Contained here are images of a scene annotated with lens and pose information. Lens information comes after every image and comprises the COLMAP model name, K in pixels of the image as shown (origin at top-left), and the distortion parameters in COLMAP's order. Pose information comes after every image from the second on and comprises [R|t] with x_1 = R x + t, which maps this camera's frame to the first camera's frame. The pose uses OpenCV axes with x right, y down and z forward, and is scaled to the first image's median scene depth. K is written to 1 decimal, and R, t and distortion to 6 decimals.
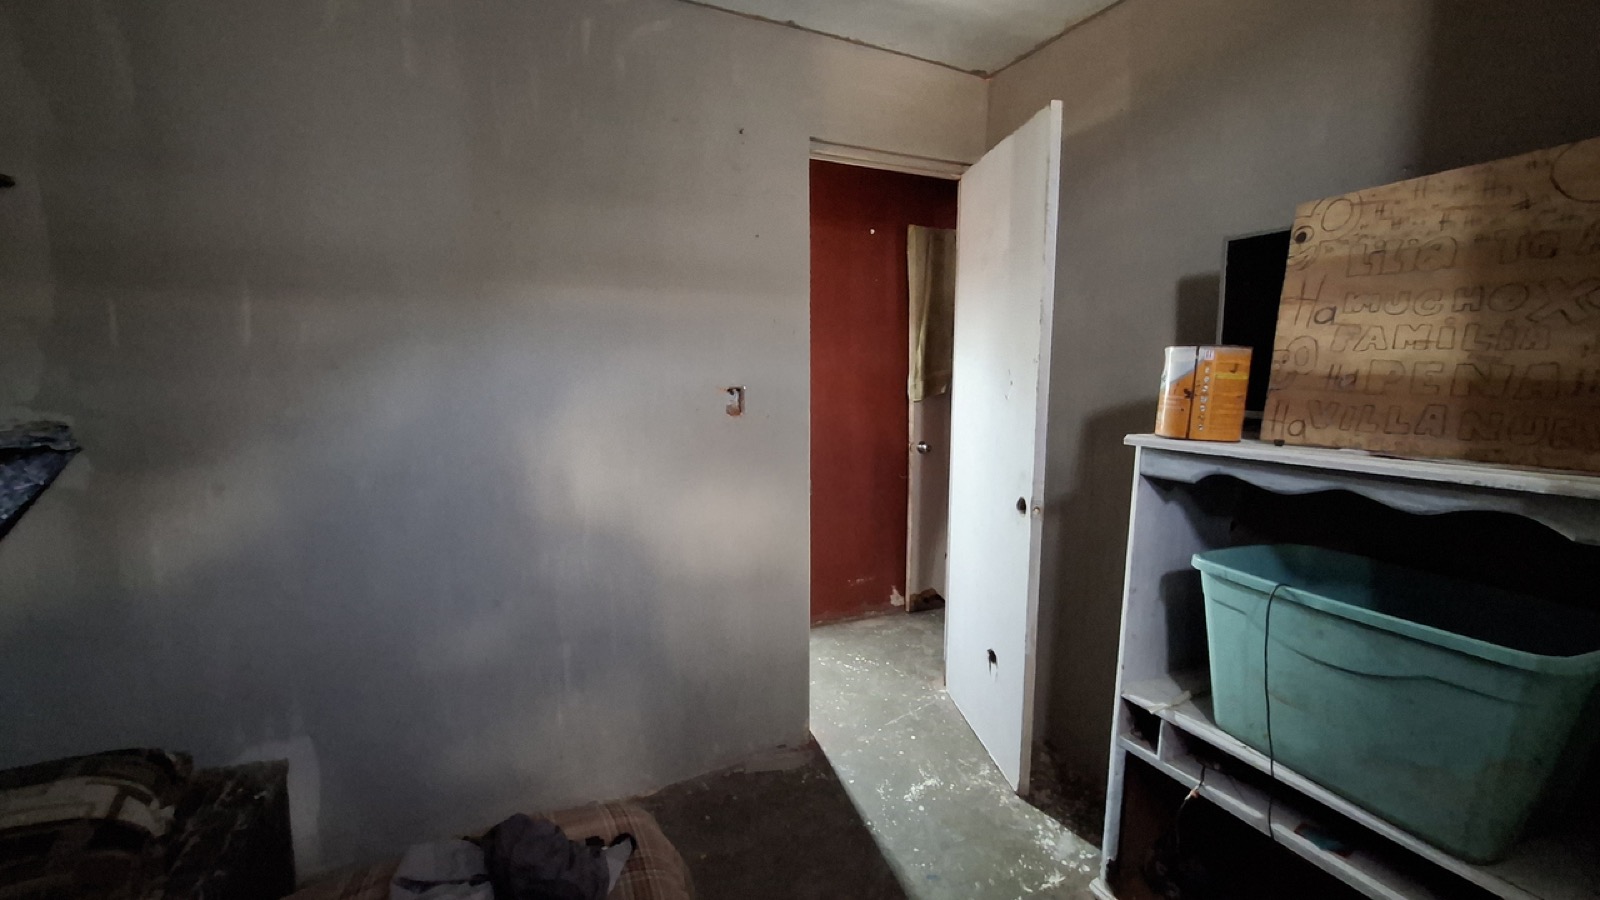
lens RADIAL K [[635.0, 0, 801.7], [0, 635.0, 453.6], [0, 0, 1]] dist [-0.003110, 0.000023]
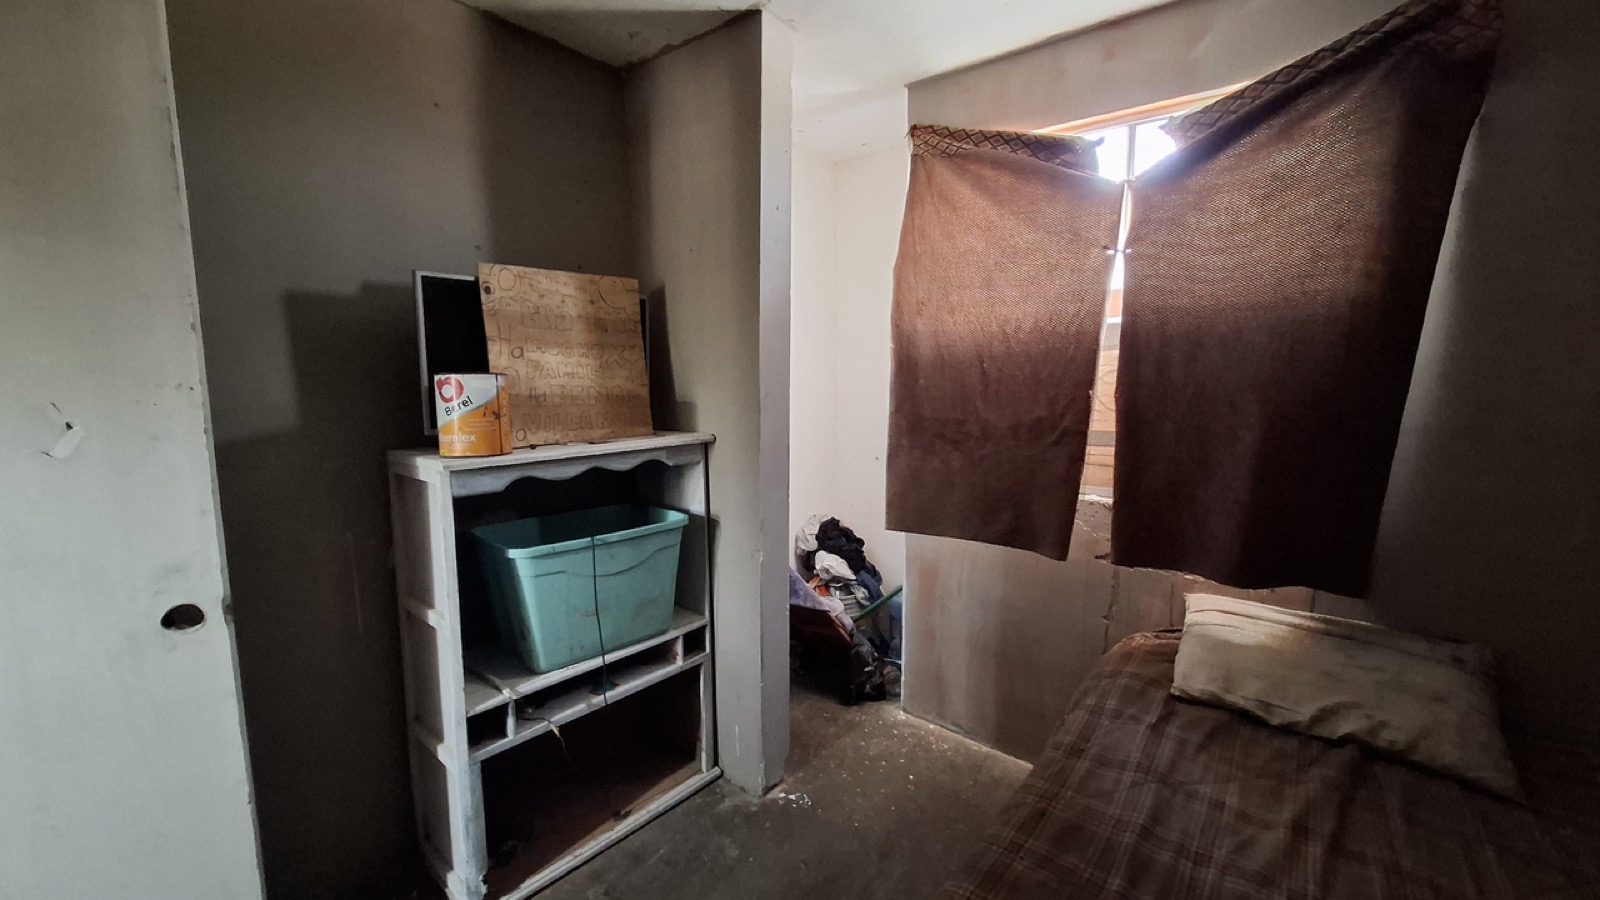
lens RADIAL K [[635.0, 0, 801.7], [0, 635.0, 453.6], [0, 0, 1]] dist [-0.003110, 0.000023]
pose [[-0.428522, -0.114435, 0.896255, -0.725744], [0.117869, 0.976390, 0.181023, -0.186049], [-0.895810, 0.183213, -0.404916, 1.079564]]
